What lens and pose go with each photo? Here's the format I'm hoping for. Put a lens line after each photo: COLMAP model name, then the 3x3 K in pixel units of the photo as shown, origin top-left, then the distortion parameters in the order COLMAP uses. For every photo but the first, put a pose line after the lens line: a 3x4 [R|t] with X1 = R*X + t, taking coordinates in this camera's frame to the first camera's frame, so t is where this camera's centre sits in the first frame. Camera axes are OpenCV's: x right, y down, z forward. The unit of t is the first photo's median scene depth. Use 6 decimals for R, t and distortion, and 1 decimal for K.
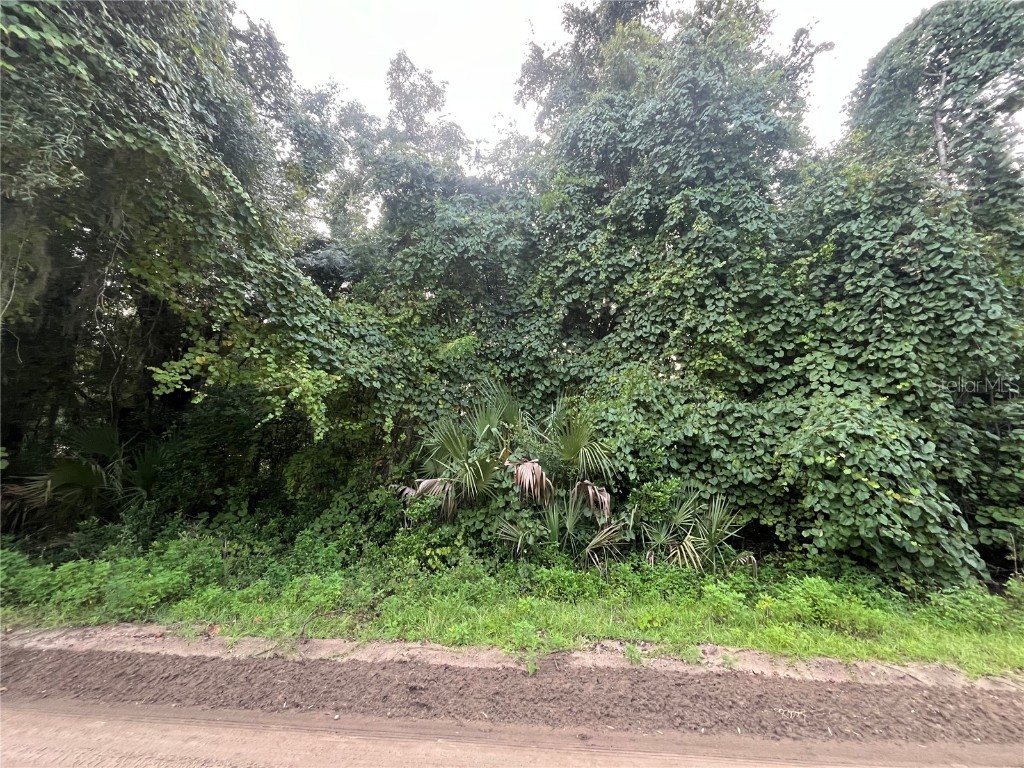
lens RADIAL K [[412.0, 0, 511.4], [0, 412.0, 378.1], [0, 0, 1]] dist [-0.002389, 0.000124]
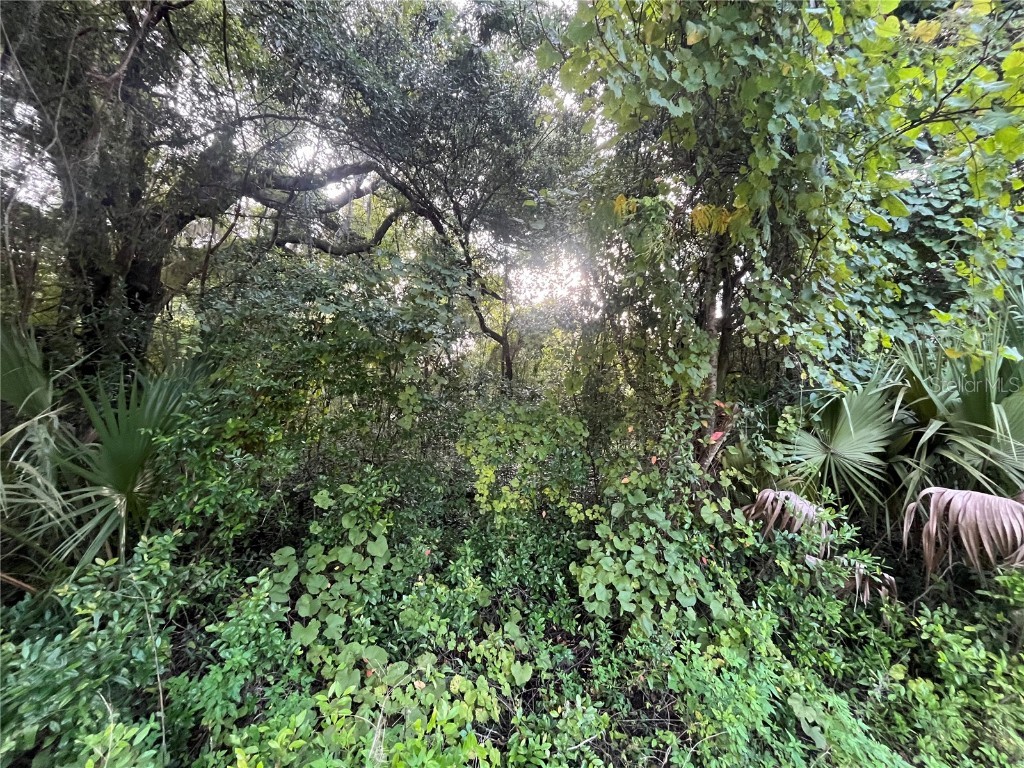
lens RADIAL K [[412.0, 0, 509.8], [0, 412.0, 381.0], [0, 0, 1]] dist [-0.002389, 0.000124]
pose [[0.993732, 0.031056, 0.107392, -0.827502], [-0.038394, 0.997017, 0.066950, 0.182956], [-0.104993, -0.070653, 0.991960, 0.846783]]
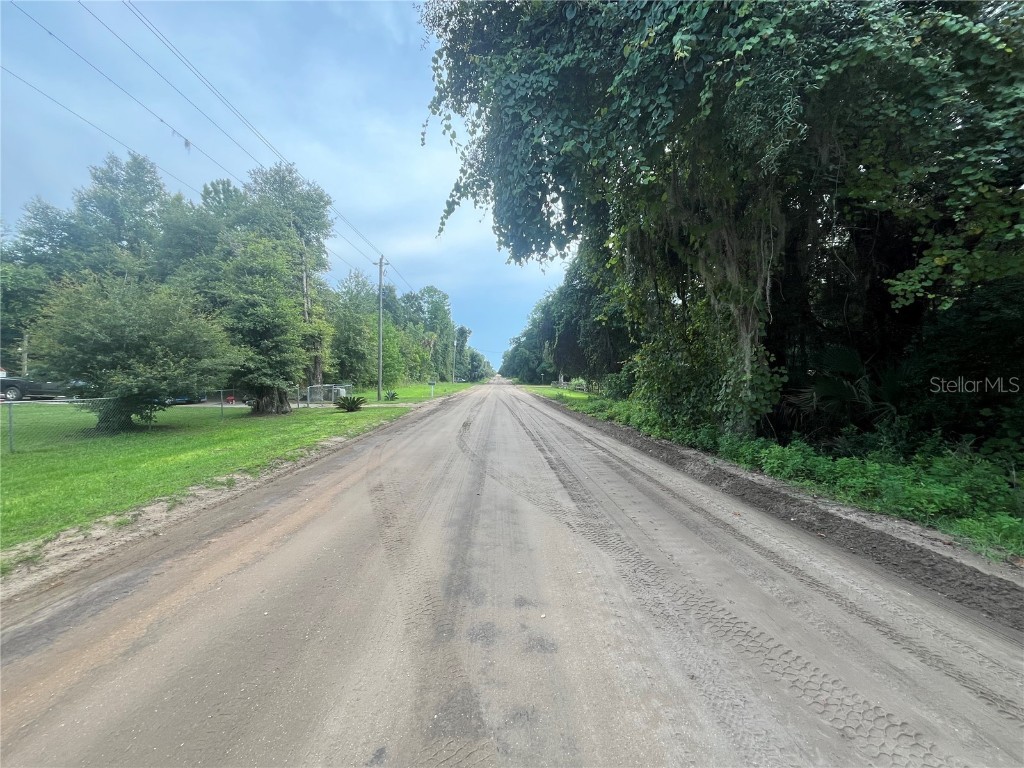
lens RADIAL K [[412.0, 0, 509.3], [0, 412.0, 380.8], [0, 0, 1]] dist [-0.002389, 0.000124]
pose [[0.126561, -0.003522, -0.991953, -0.003431], [0.190788, 0.981410, 0.020858, 0.014062], [0.973438, -0.191893, 0.124880, -0.058355]]
